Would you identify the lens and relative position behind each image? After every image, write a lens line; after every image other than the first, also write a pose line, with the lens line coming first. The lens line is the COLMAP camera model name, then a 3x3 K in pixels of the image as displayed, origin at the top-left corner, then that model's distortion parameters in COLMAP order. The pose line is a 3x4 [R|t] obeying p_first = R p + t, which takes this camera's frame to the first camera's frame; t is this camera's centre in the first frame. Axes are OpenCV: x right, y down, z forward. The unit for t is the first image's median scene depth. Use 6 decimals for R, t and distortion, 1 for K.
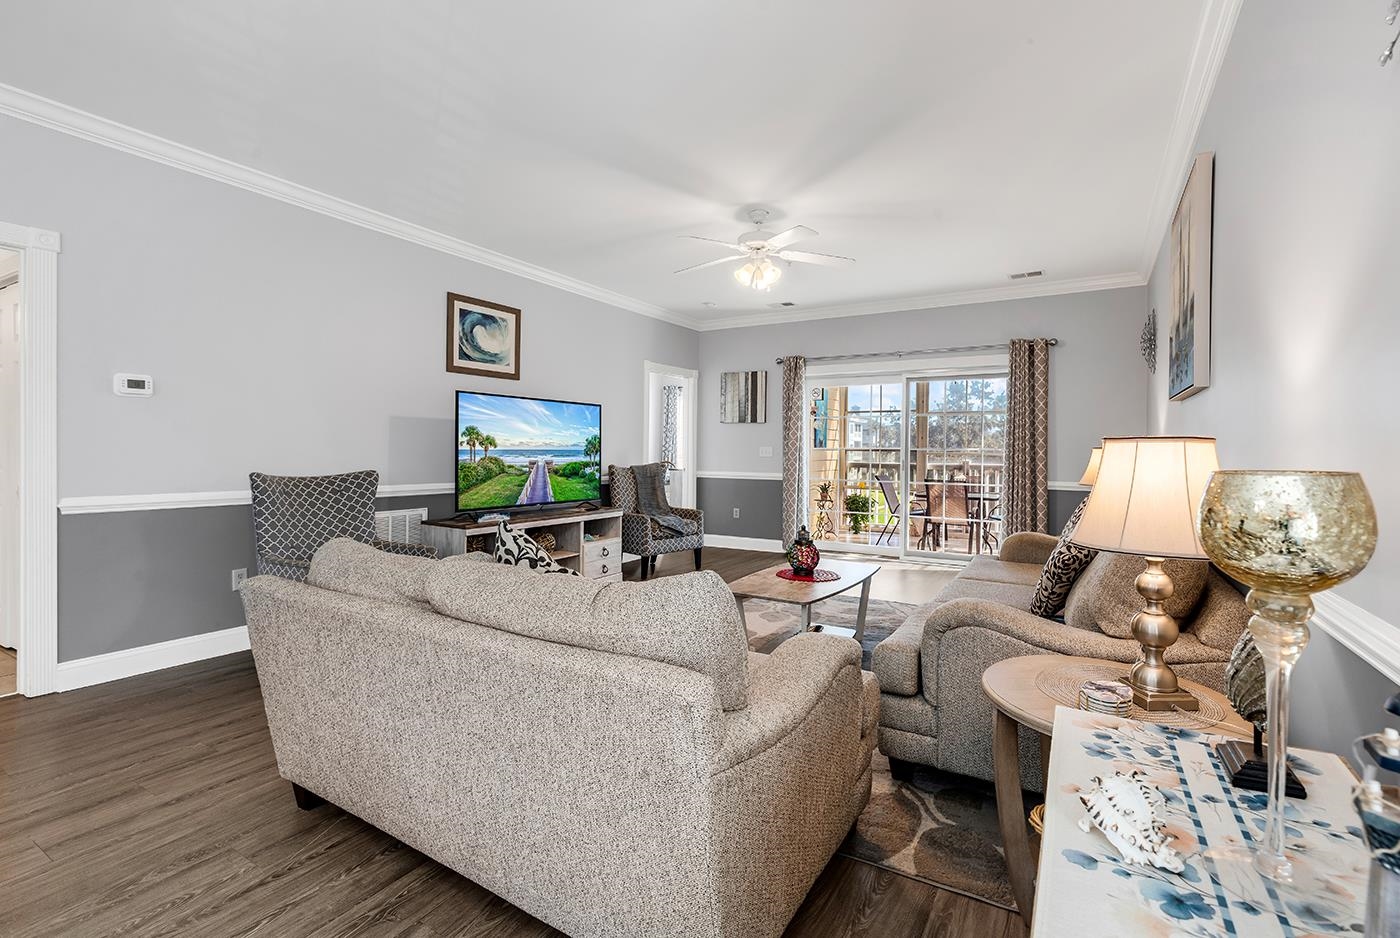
lens RADIAL K [[654.9, 0, 749.0], [0, 654.9, 461.2], [0, 0, 1]] dist [0.001876, 0.000076]
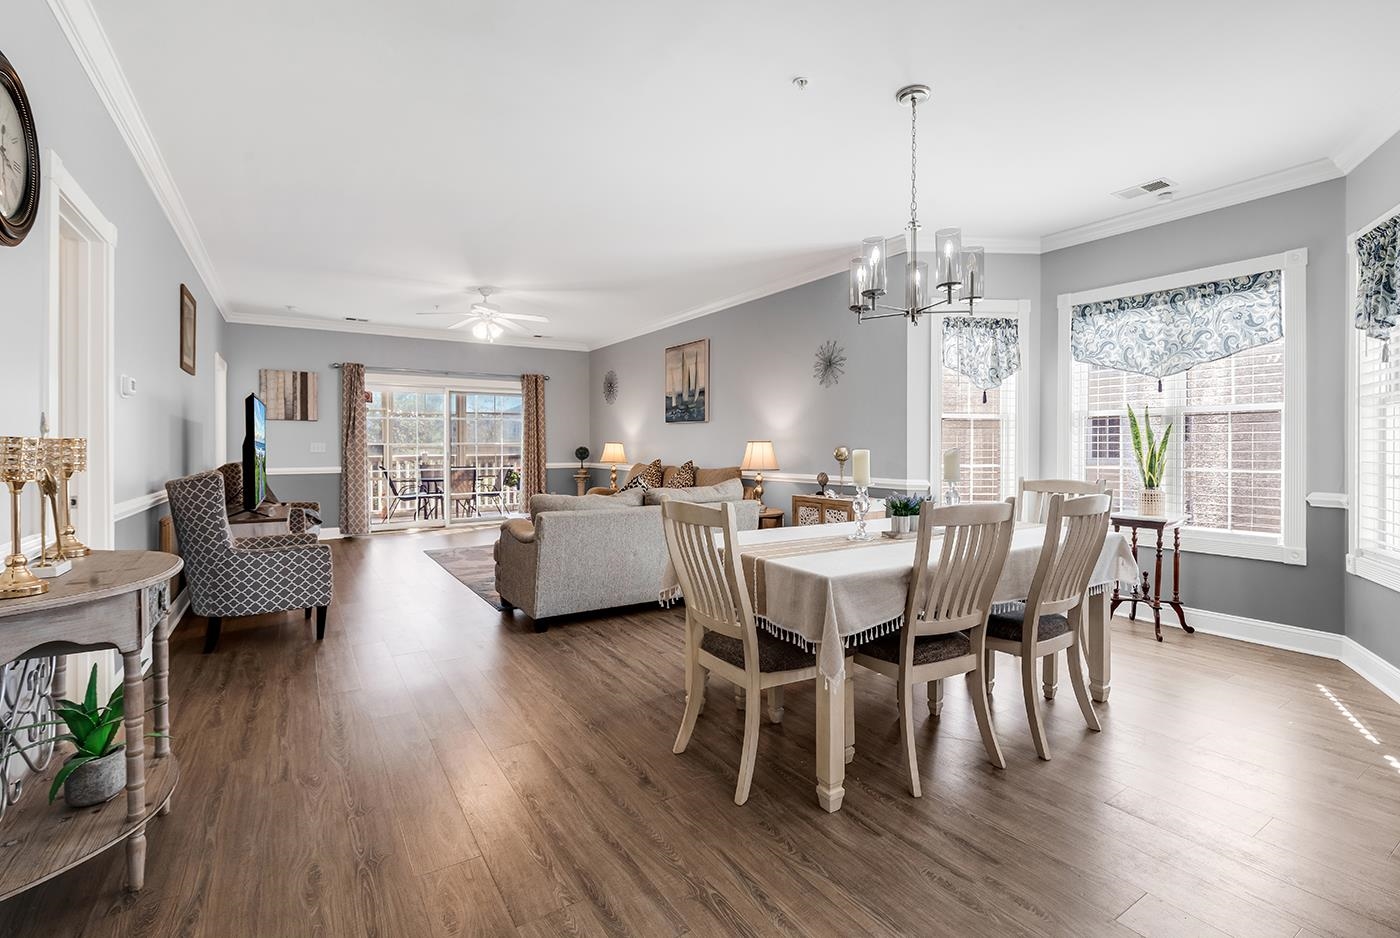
lens RADIAL K [[648.4, 0, 712.3], [0, 648.4, 444.6], [0, 0, 1]] dist [-0.000226, 0.000923]
pose [[0.480627, -0.011587, 0.876849, -0.890482], [0.017193, 0.999845, 0.003788, -0.015448], [-0.876757, 0.013255, 0.480751, -0.168294]]
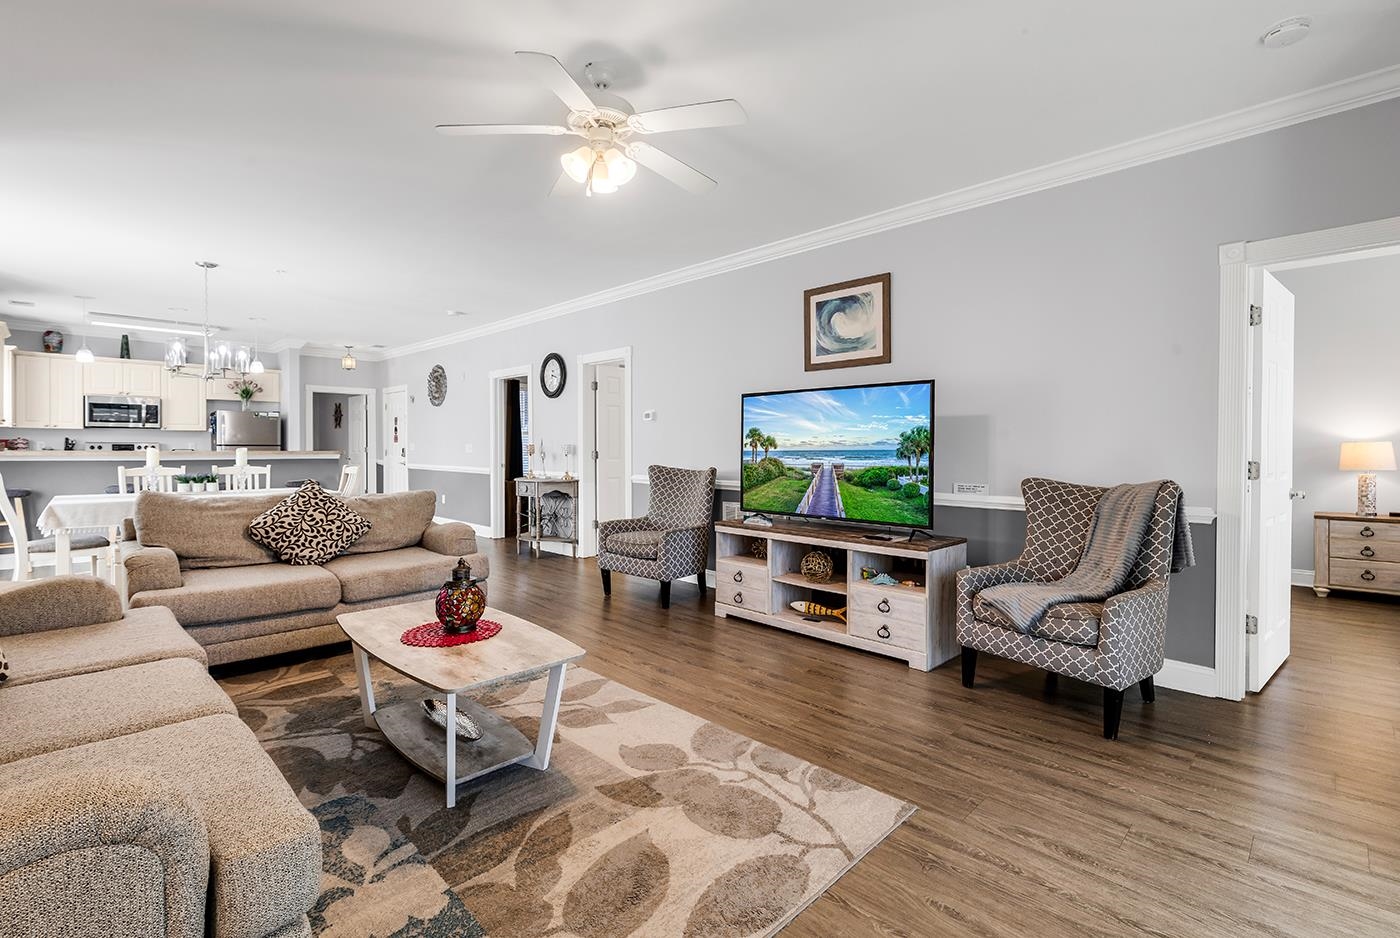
lens RADIAL K [[643.8, 0, 702.2], [0, 643.8, 456.1], [0, 0, 1]] dist [-0.000126, -0.000122]
pose [[-0.296312, 0.003298, -0.955085, 0.483673], [-0.016746, 0.999822, 0.008648, -0.014226], [0.954944, 0.018557, -0.296204, 1.076169]]
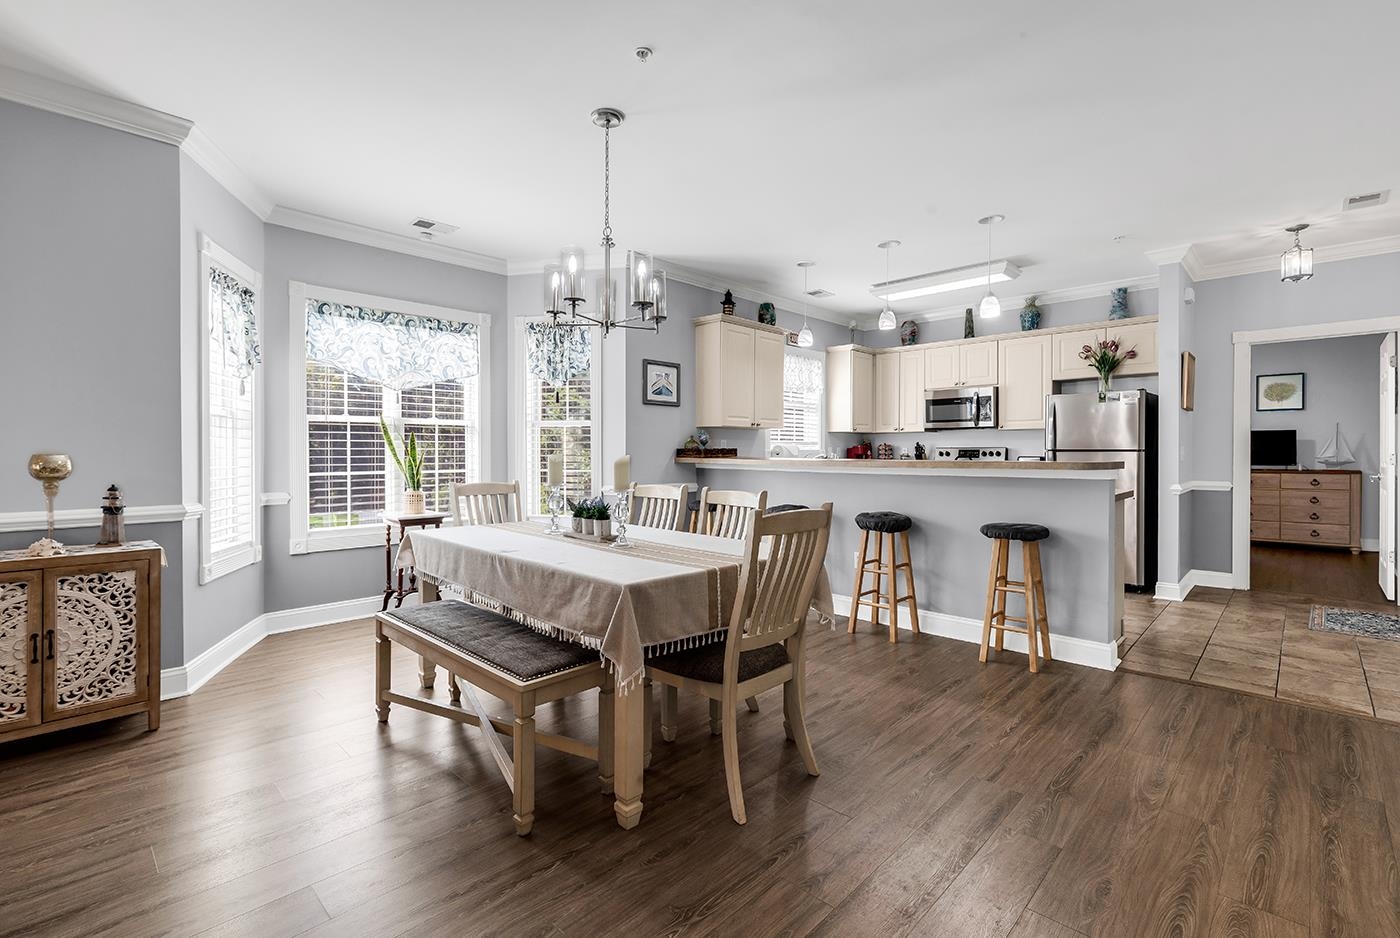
lens RADIAL K [[657.0, 0, 685.1], [0, 657.0, 458.0], [0, 0, 1]] dist [0.001267, 0.000539]
pose [[-0.965136, -0.010828, 0.261523, -0.517955], [-0.005491, 0.999762, 0.021130, -0.013959], [-0.261690, 0.018957, -0.964966, 0.542417]]
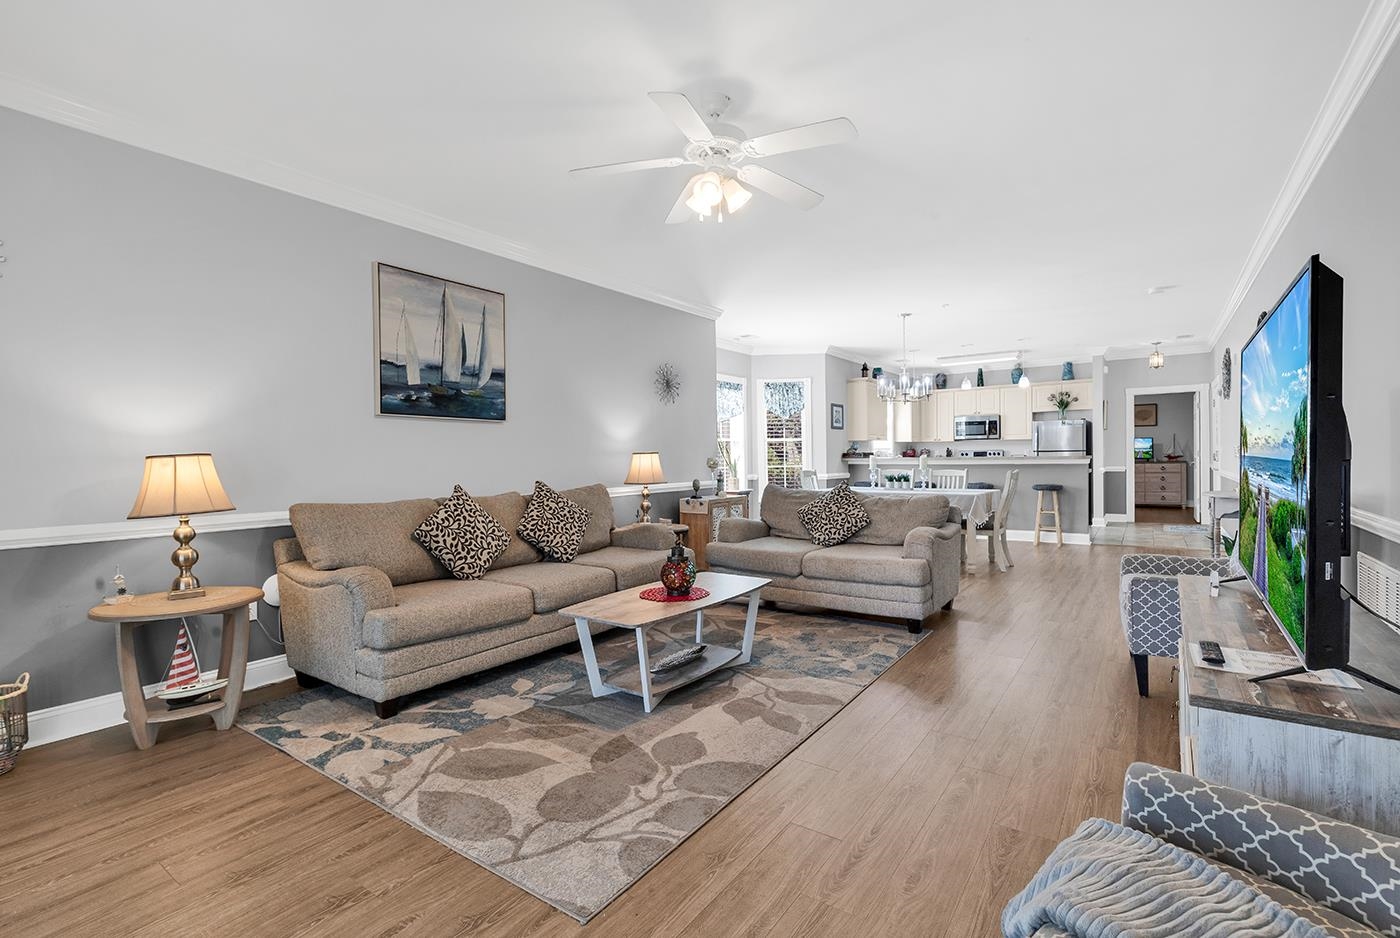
lens RADIAL K [[622.7, 0, 706.1], [0, 622.7, 462.4], [0, 0, 1]] dist [0.001024, -0.000282]
pose [[-0.991930, 0.003004, 0.126752, -0.041263], [0.005705, 0.999764, 0.020948, -0.019665], [-0.126659, 0.021502, -0.991713, 1.376260]]
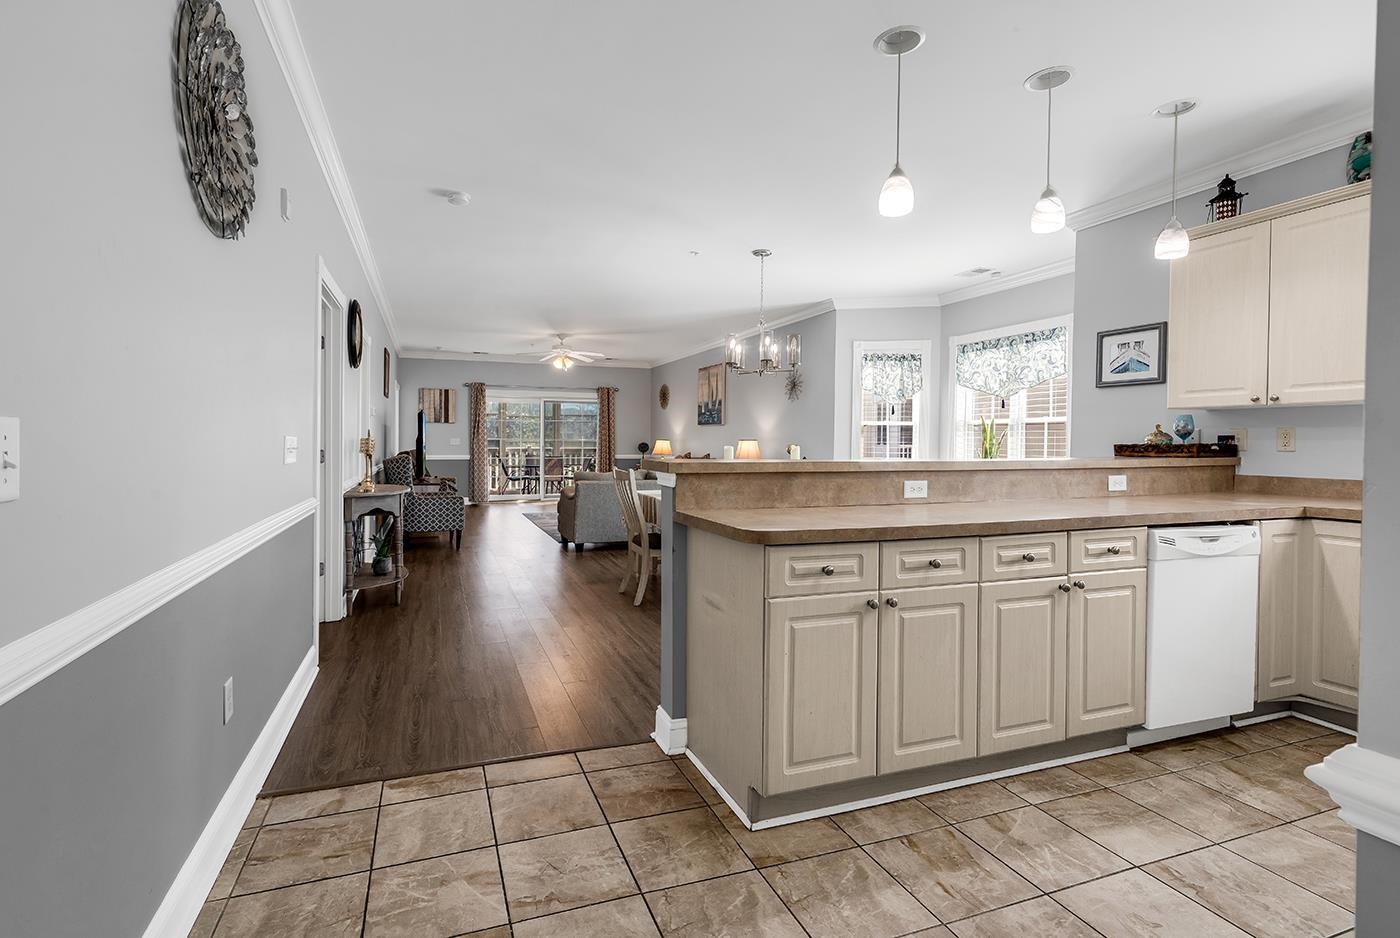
lens RADIAL K [[610.2, 0, 704.6], [0, 610.2, 448.5], [0, 0, 1]] dist [-0.000530, -0.000401]
pose [[0.610448, -0.017387, 0.791865, -1.106964], [0.009222, 0.999847, 0.014844, -0.017680], [-0.792002, -0.001759, 0.610515, -0.529495]]
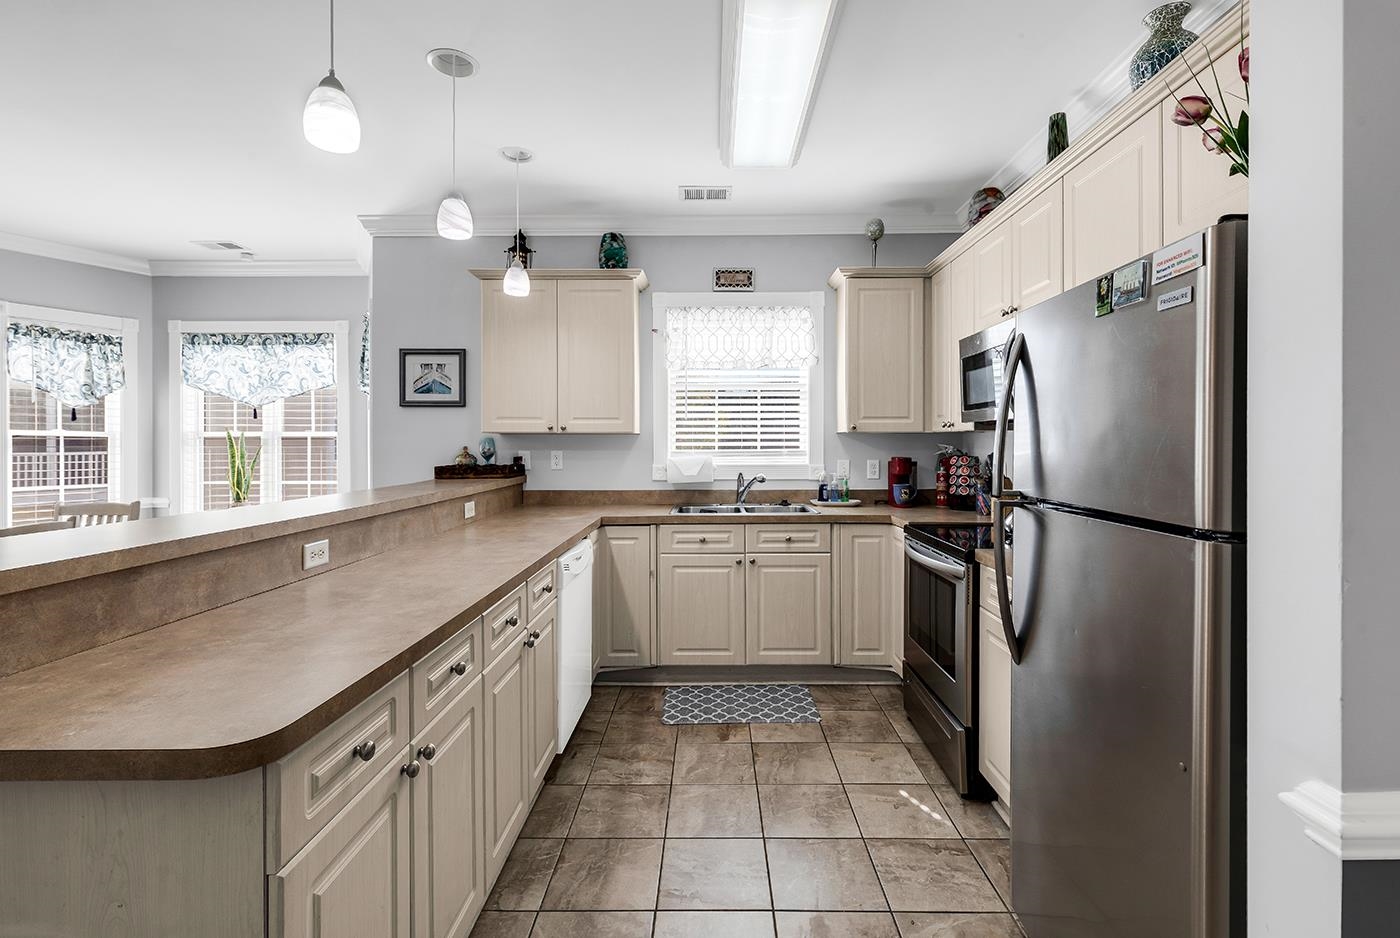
lens RADIAL K [[625.7, 0, 665.2], [0, 625.7, 450.5], [0, 0, 1]] dist [0.002511, 0.000611]
pose [[-0.467177, -0.015784, 0.884023, -1.018307], [0.006265, 0.999756, 0.021162, -0.038383], [-0.884141, 0.015425, -0.466965, -0.383169]]
